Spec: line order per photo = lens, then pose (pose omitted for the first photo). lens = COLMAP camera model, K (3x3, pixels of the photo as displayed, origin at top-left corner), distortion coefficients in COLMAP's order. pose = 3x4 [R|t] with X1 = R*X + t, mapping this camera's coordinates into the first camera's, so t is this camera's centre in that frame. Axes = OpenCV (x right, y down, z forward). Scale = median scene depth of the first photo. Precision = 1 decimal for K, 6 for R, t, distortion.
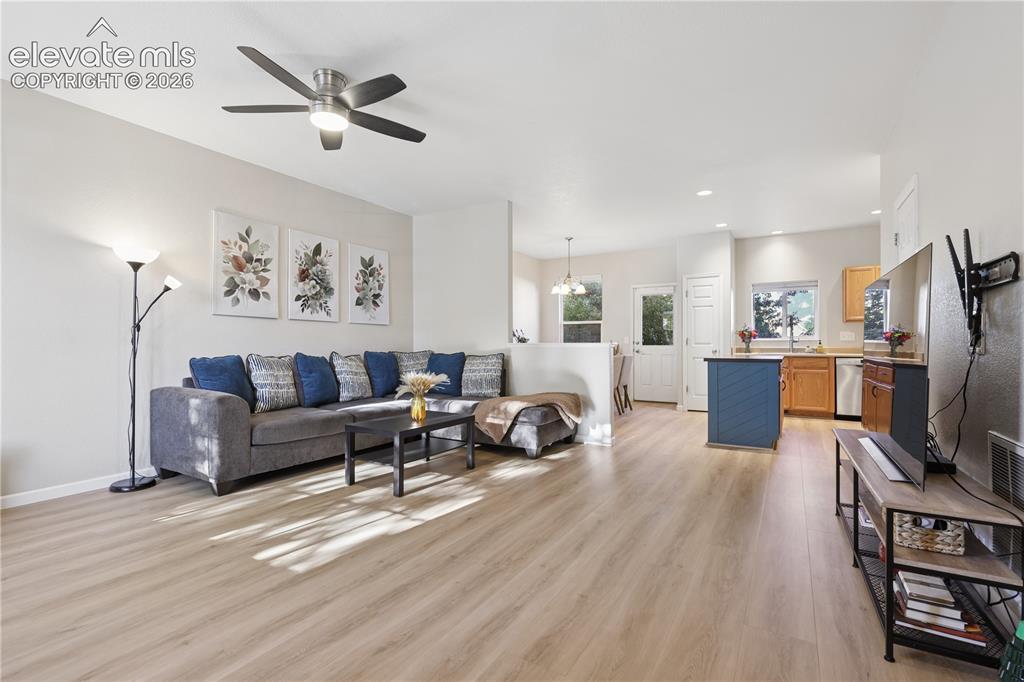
lens RADIAL K [[473.6, 0, 506.0], [0, 473.6, 342.2], [0, 0, 1]] dist [0.000231, 0.000789]
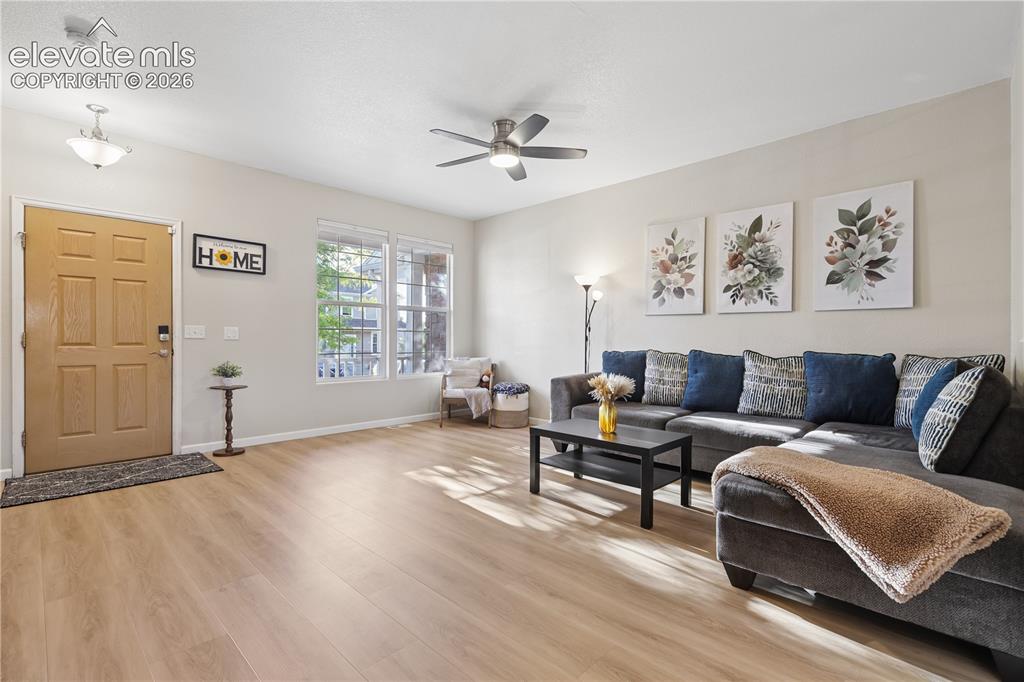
lens RADIAL K [[473.6, 0, 509.7], [0, 473.6, 339.0], [0, 0, 1]] dist [0.000231, 0.000789]
pose [[-0.234744, -0.002666, -0.972054, 0.501755], [0.000593, 0.999996, -0.002885, 0.003252], [0.972057, -0.001253, -0.234741, 0.786380]]
